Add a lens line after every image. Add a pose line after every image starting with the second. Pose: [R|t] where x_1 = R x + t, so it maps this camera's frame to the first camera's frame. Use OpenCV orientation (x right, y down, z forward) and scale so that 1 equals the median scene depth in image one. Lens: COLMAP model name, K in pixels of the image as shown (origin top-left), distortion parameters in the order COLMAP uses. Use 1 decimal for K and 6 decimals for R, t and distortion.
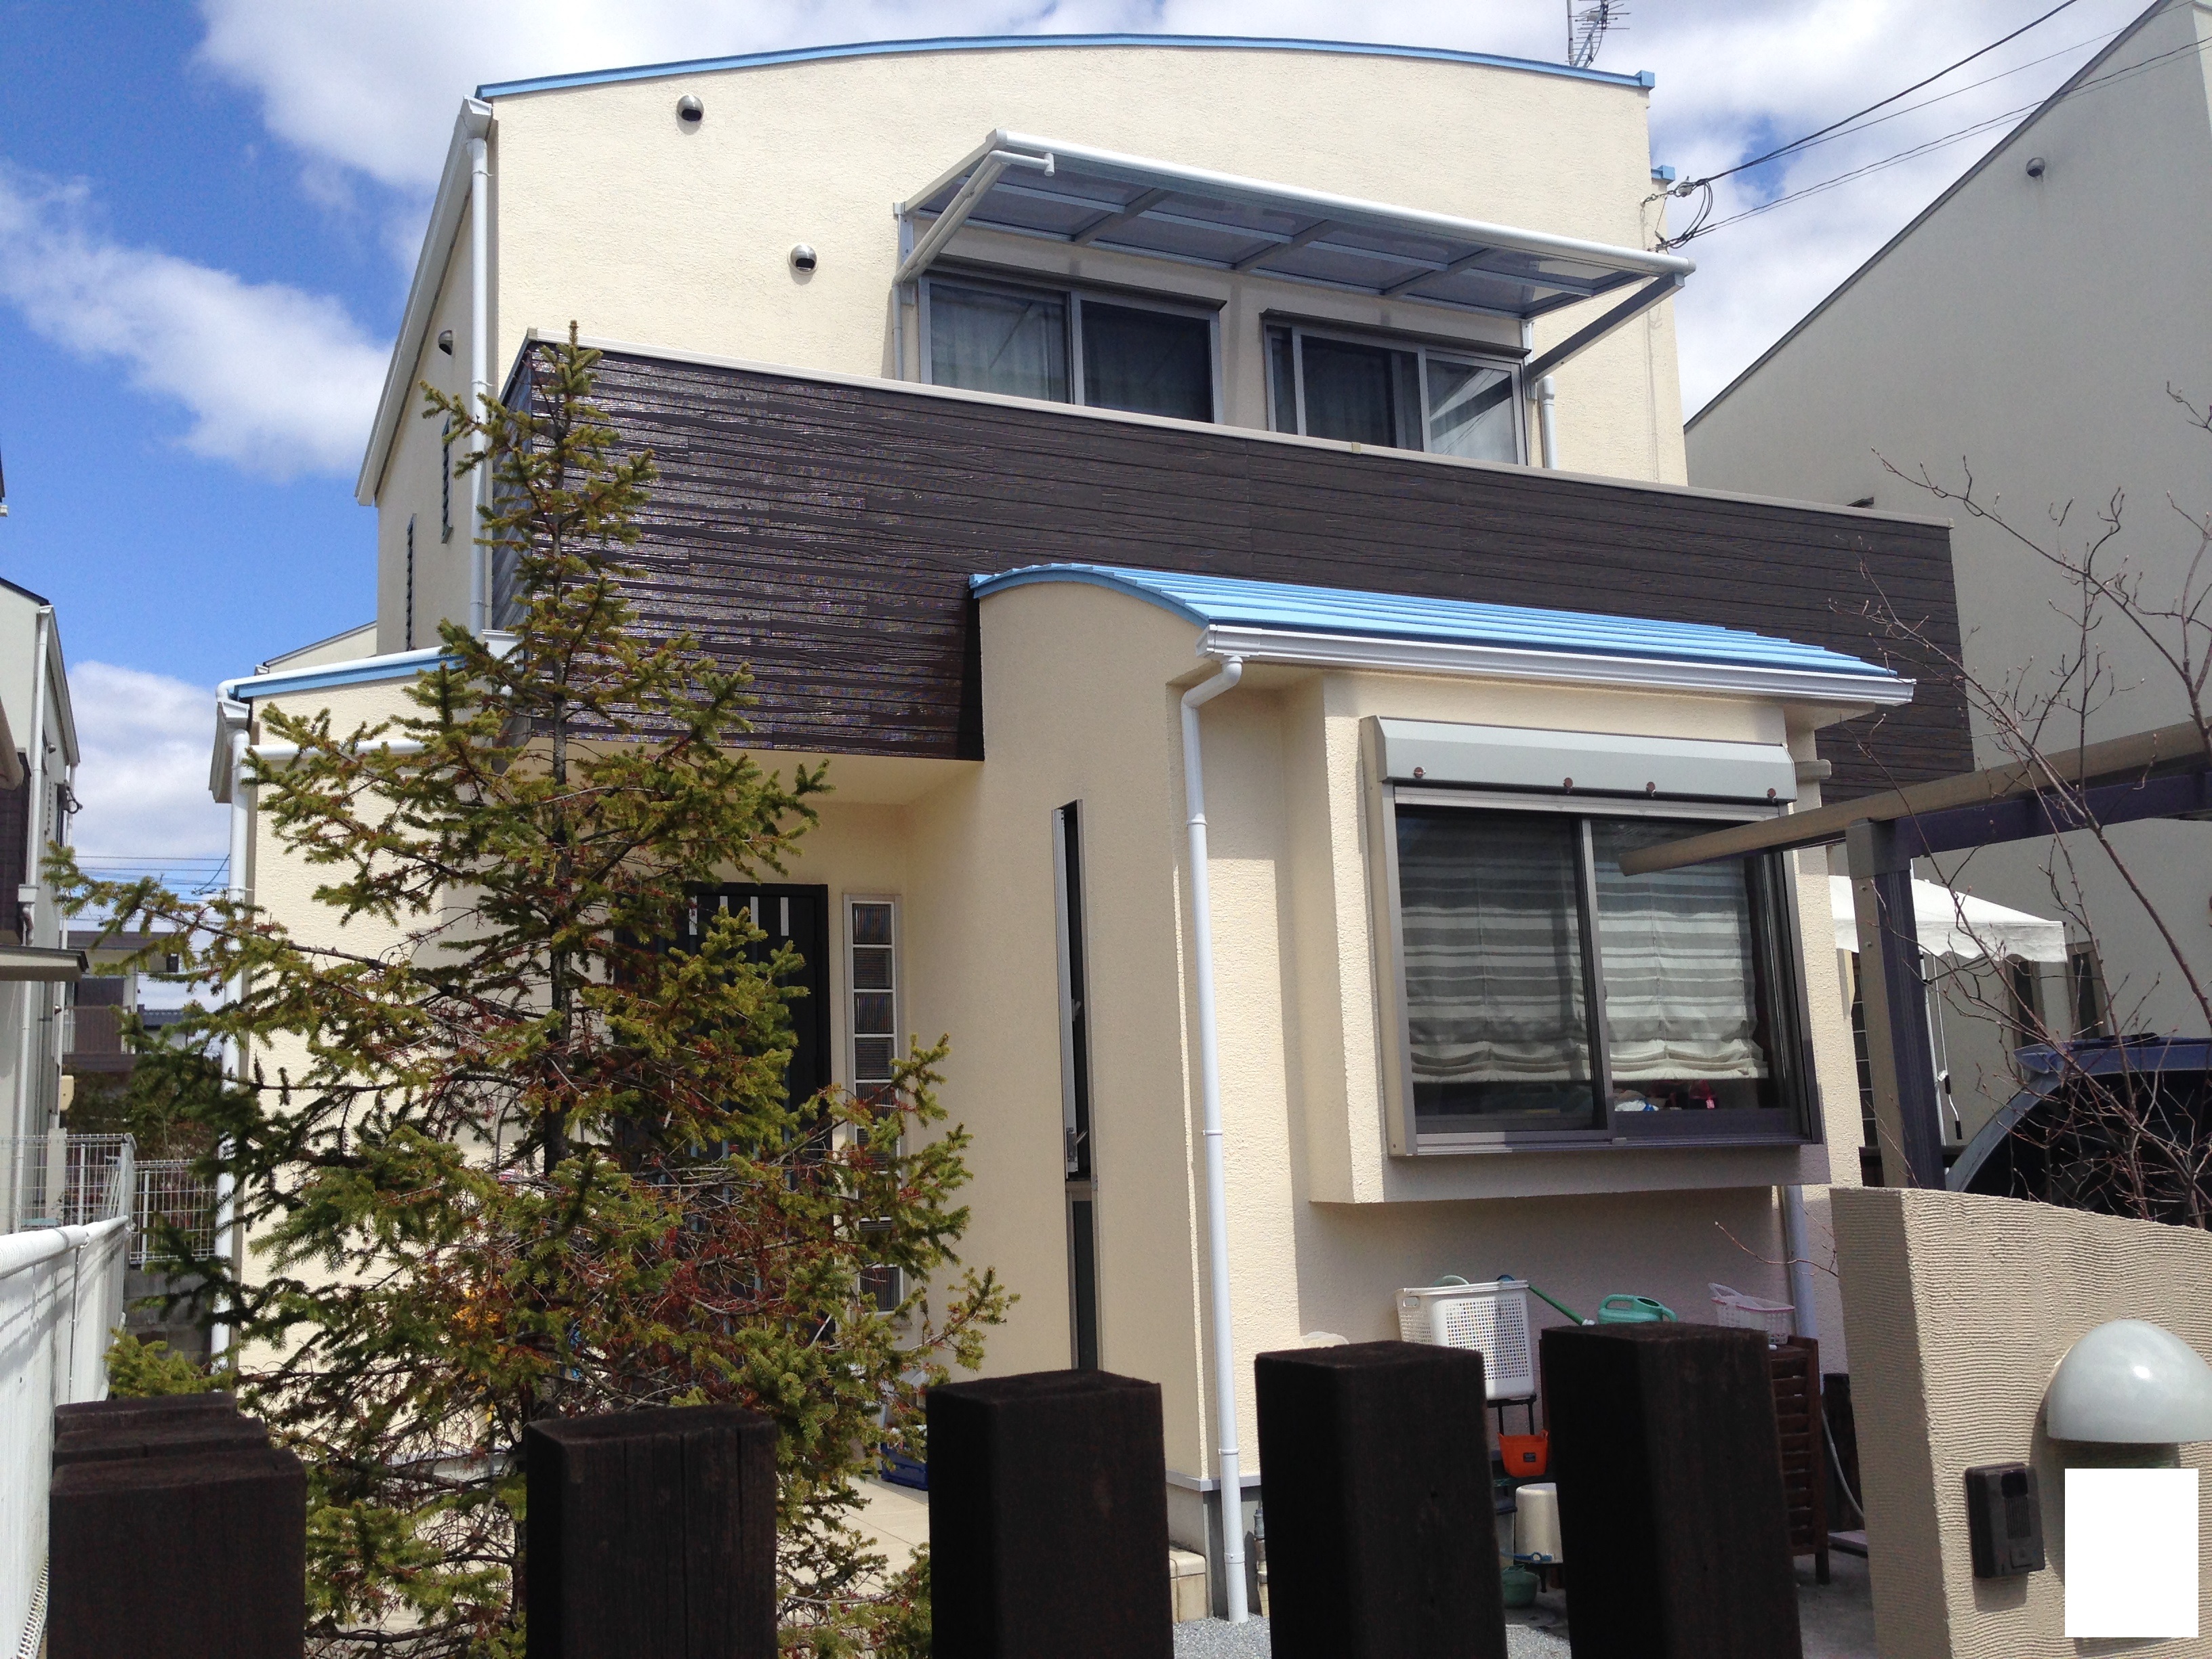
lens RADIAL K [[2055.4, 0, 1111.6], [0, 2055.4, 818.3], [0, 0, 1]] dist [0.074705, 0.010000]
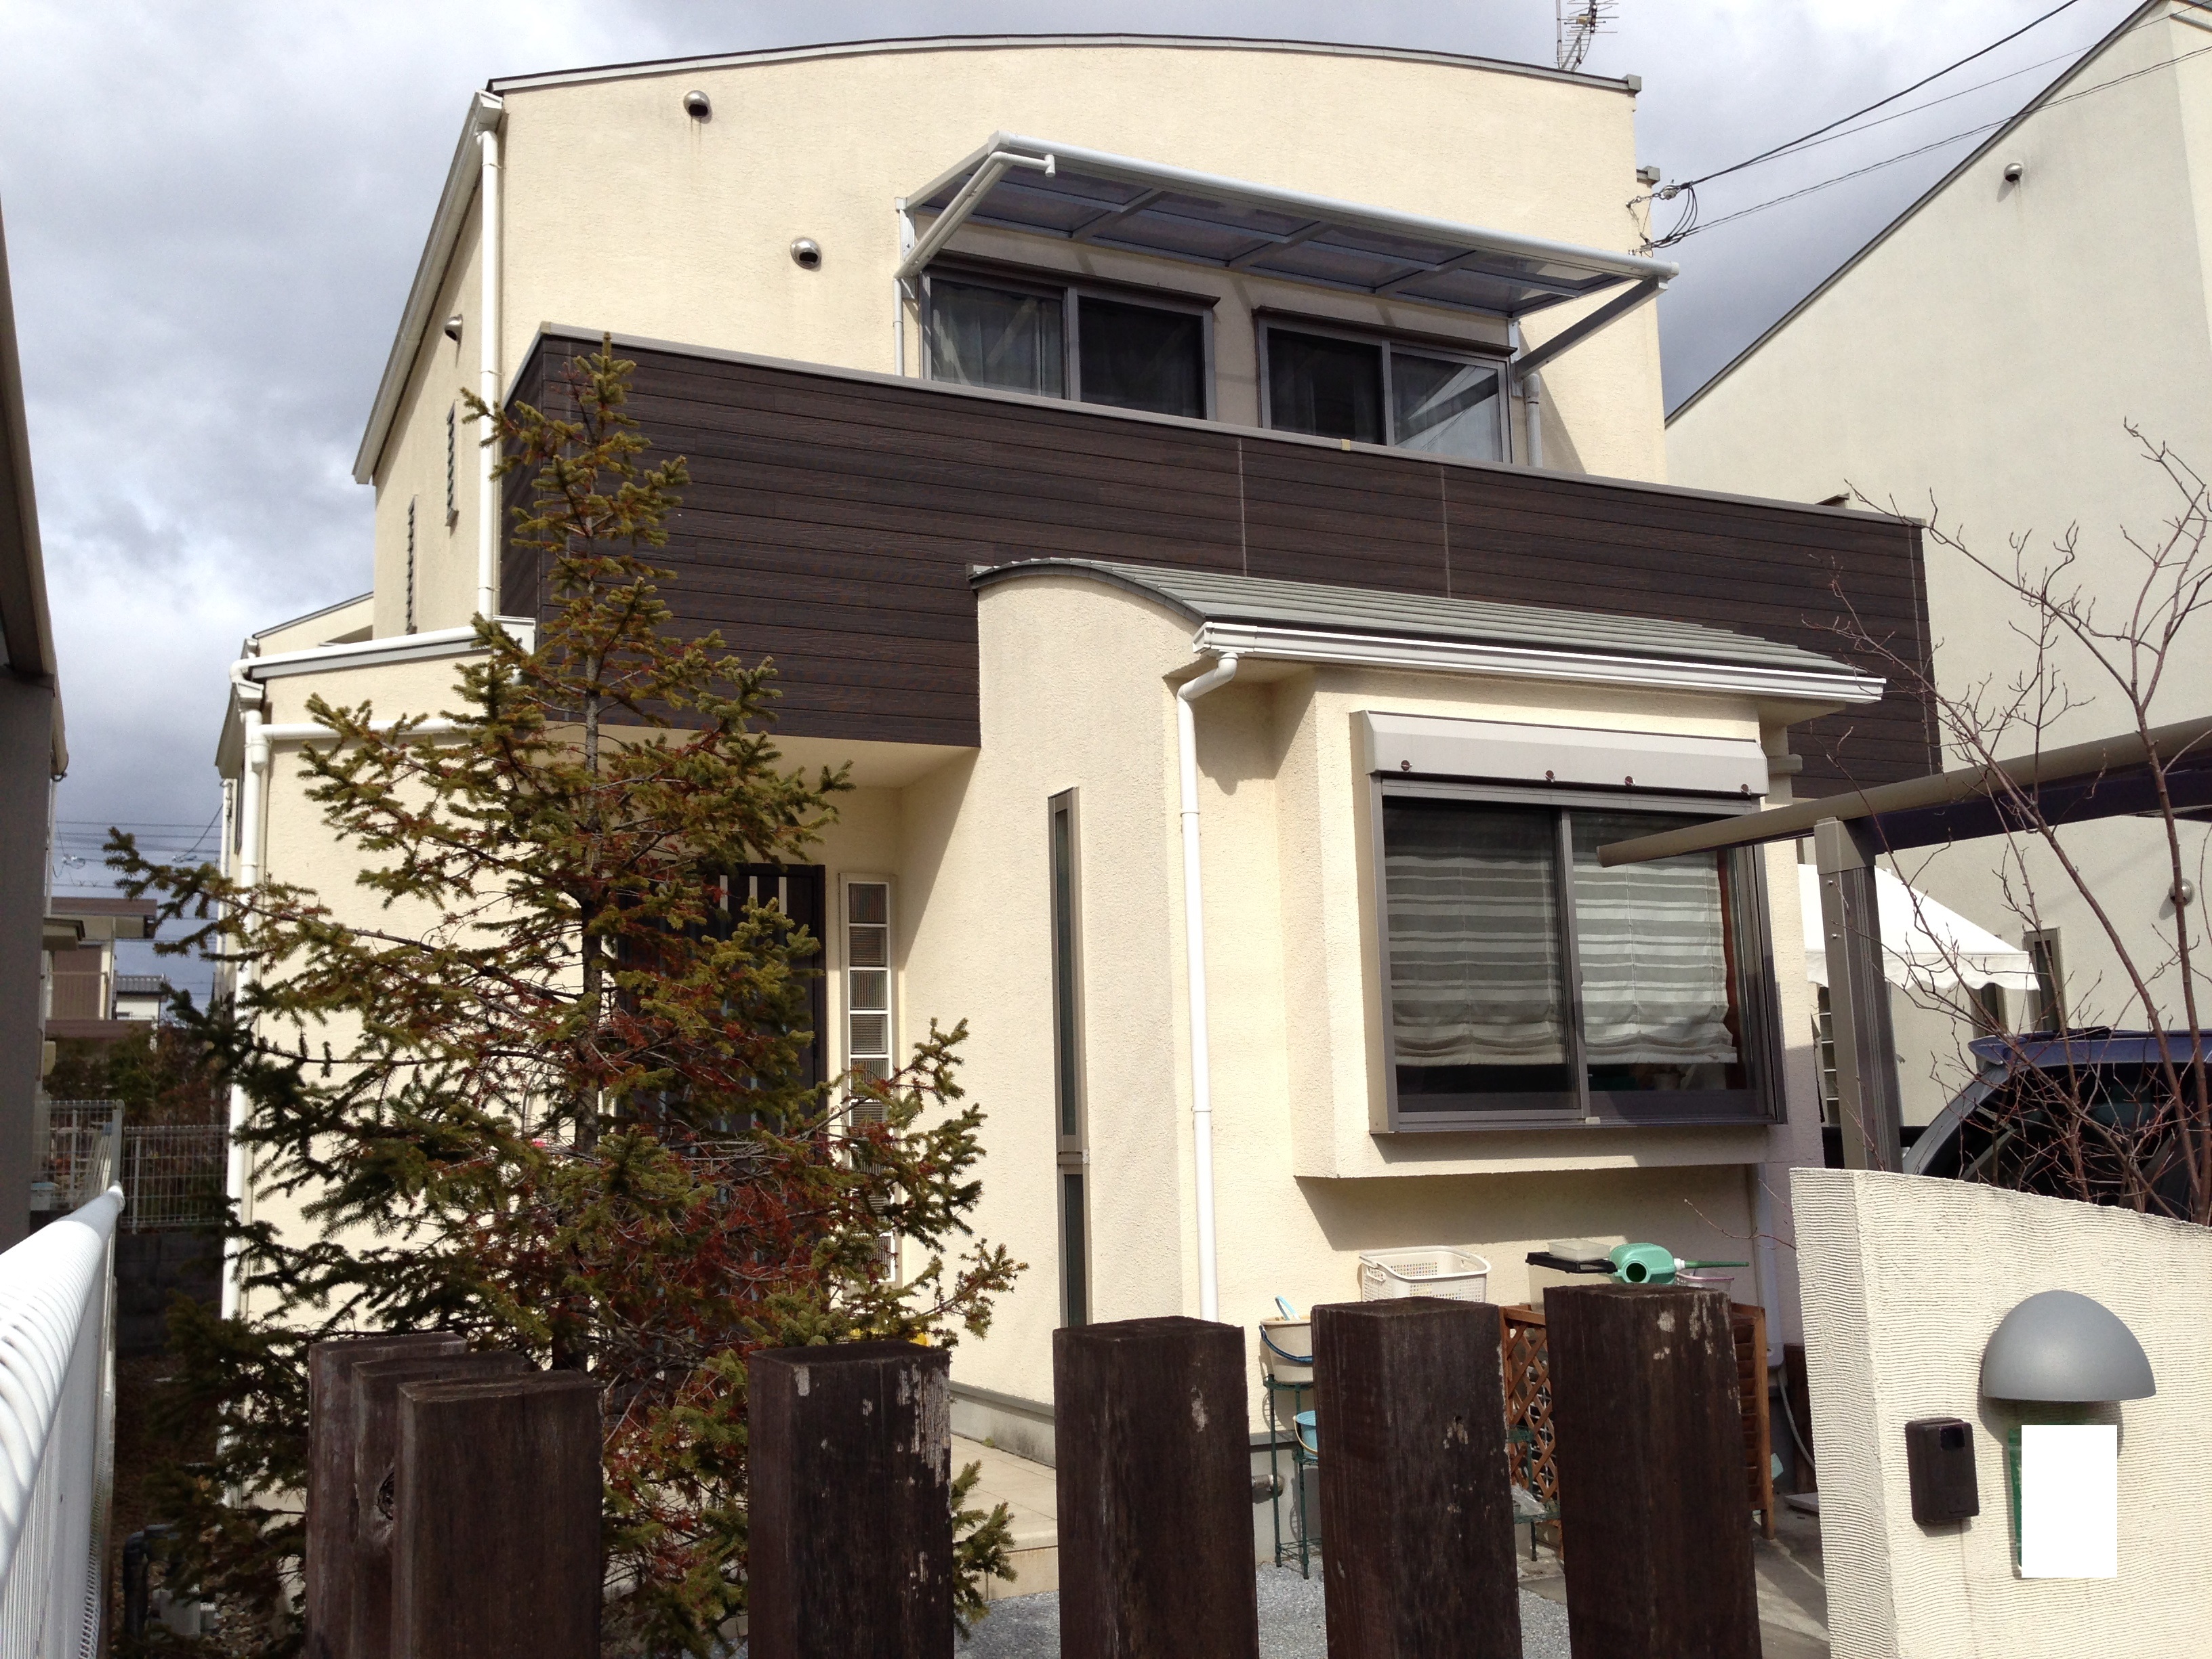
lens RADIAL K [[2035.3, 0, 1114.7], [0, 2035.3, 829.6], [0, 0, 1]] dist [0.079461, 0.002249]
pose [[0.999905, 0.009104, 0.010311, -0.007991], [-0.009271, 0.999825, 0.016270, -0.005331], [-0.010161, -0.016364, 0.999814, -0.026555]]
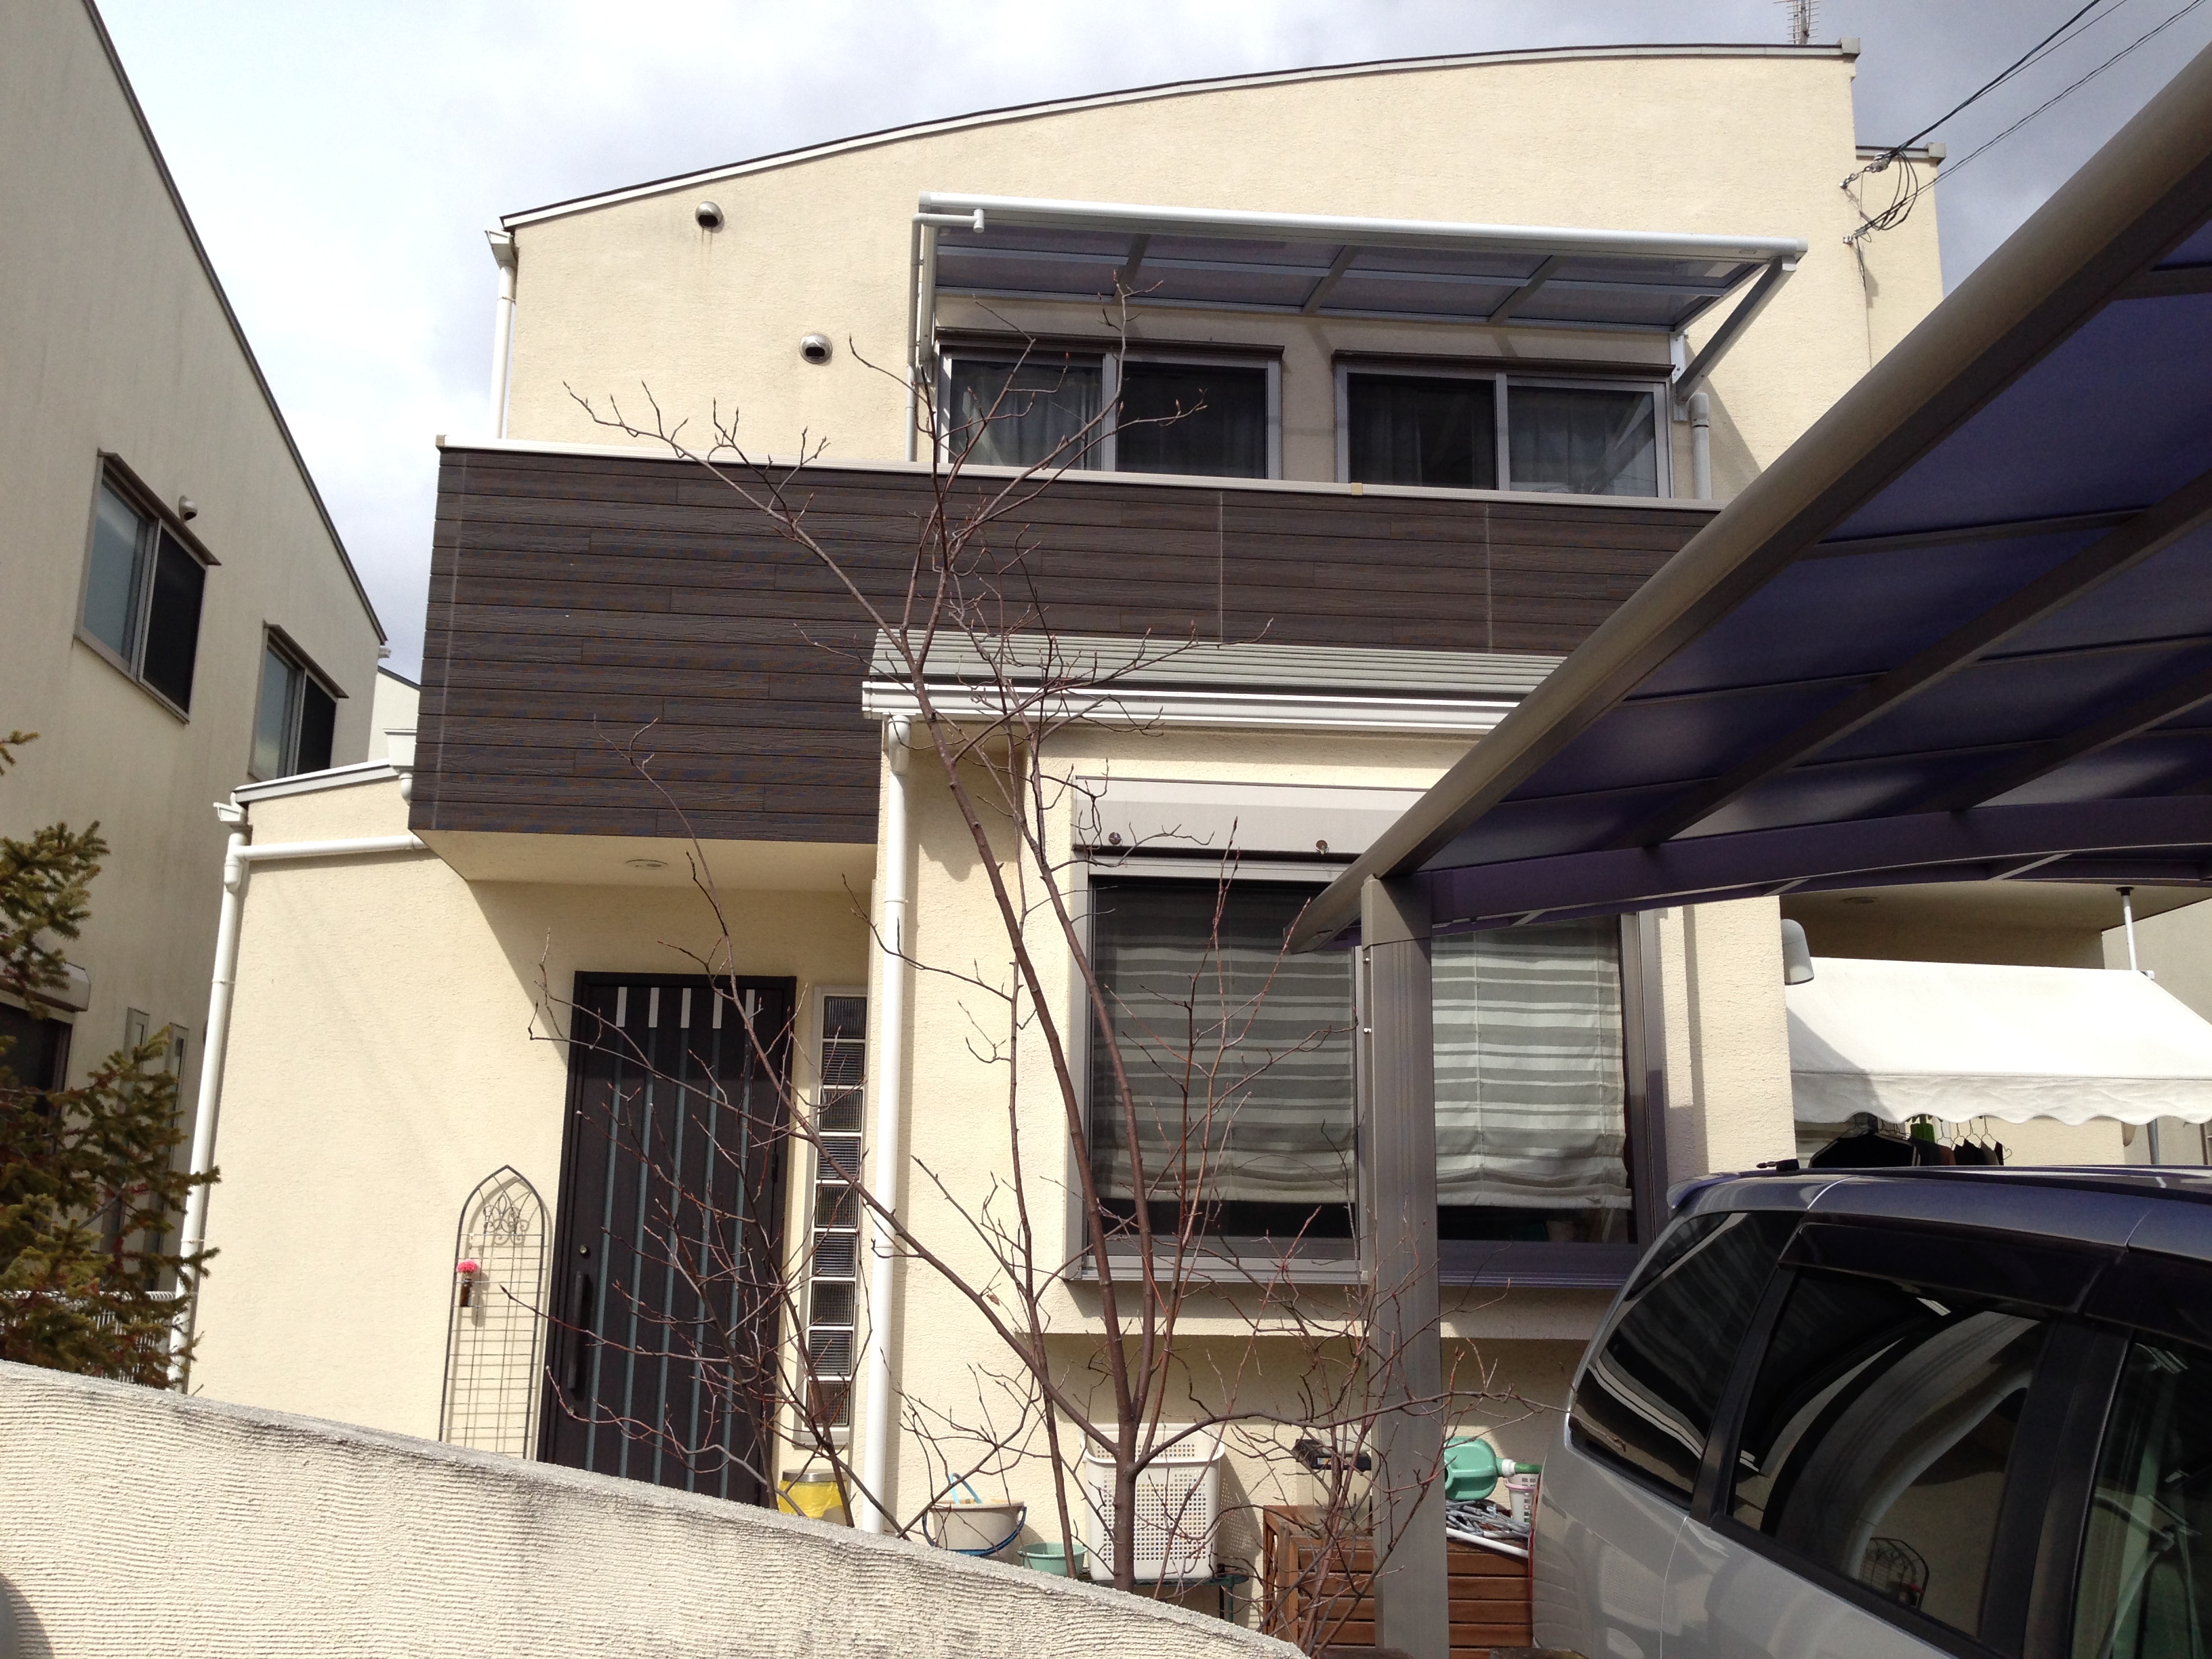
lens RADIAL K [[2055.4, 0, 1111.6], [0, 2055.4, 818.3], [0, 0, 1]] dist [0.074705, 0.010000]
pose [[0.942391, -0.028843, -0.333269, 0.446718], [0.010666, 0.998360, -0.056243, 0.018565], [0.334344, 0.049448, 0.941153, 0.179023]]
